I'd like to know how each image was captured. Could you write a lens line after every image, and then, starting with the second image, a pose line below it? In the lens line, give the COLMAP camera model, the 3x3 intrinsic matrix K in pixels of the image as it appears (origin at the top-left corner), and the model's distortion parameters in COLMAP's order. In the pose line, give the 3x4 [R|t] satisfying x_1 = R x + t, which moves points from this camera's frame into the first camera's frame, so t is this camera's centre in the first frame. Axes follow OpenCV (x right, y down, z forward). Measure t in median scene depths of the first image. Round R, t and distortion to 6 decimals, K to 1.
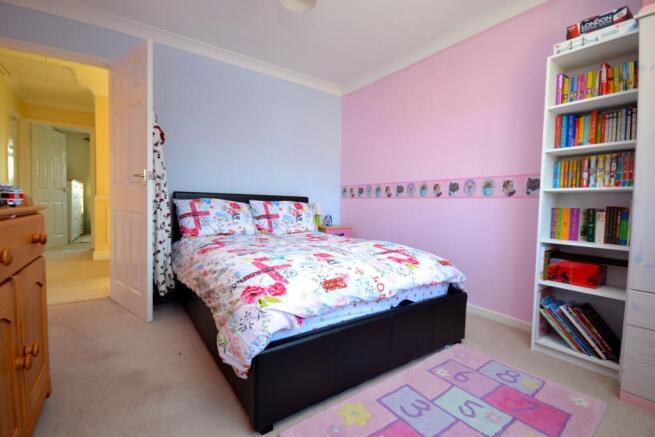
lens RADIAL K [[306.4, 0, 329.0], [0, 306.4, 221.5], [0, 0, 1]] dist [0.019227, -0.001266]
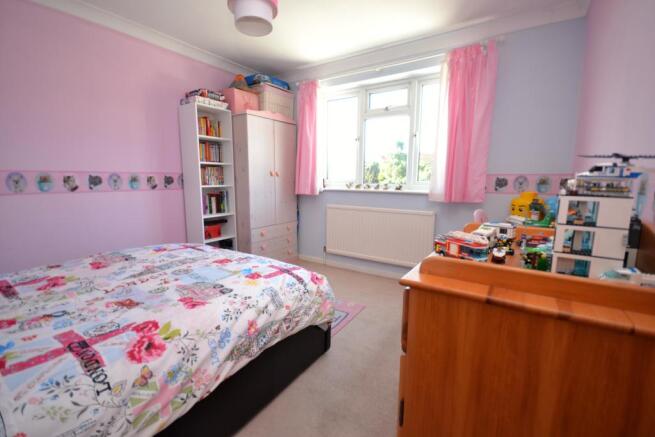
lens RADIAL K [[306.4, 0, 328.9], [0, 306.4, 218.9], [0, 0, 1]] dist [0.019227, -0.001266]
pose [[-0.334253, -0.082768, 0.938842, -0.795706], [0.107912, 0.986225, 0.125365, -0.040467], [-0.936285, 0.143216, -0.320717, 0.706698]]
